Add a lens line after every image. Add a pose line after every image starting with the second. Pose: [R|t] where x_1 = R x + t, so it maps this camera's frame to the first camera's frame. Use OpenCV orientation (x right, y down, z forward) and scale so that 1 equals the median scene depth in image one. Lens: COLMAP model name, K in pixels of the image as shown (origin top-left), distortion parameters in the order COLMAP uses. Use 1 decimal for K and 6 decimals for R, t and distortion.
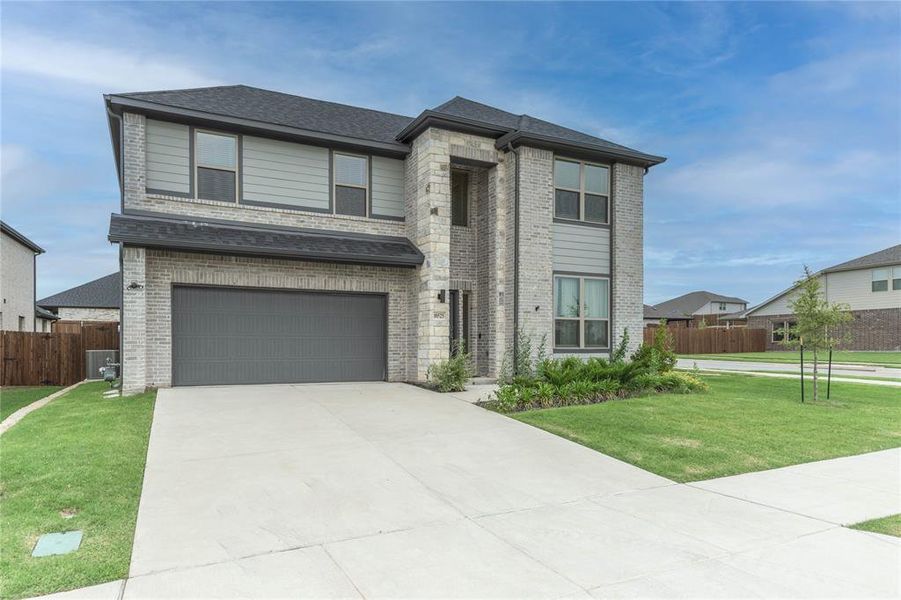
lens RADIAL K [[483.2, 0, 408.2], [0, 483.2, 356.2], [0, 0, 1]] dist [-0.006389, 0.000762]
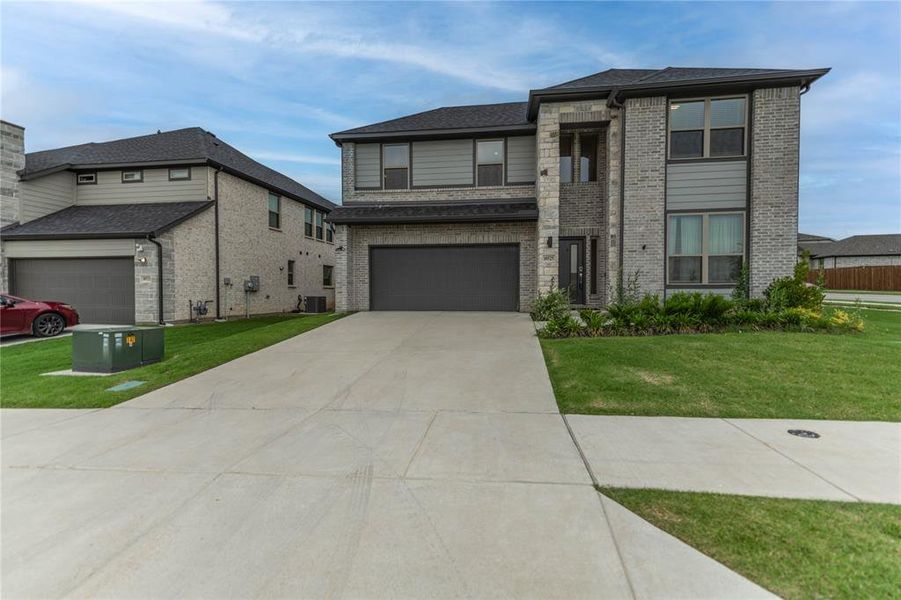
lens RADIAL K [[352.7, 0, 450.5], [0, 352.7, 300.0], [0, 0, 1]] dist [0.002576, -0.000088]
pose [[0.875102, 0.010652, -0.483821, 0.266473], [-0.001643, 0.999817, 0.019041, 0.004396], [0.483936, -0.015868, 0.874960, 0.094800]]
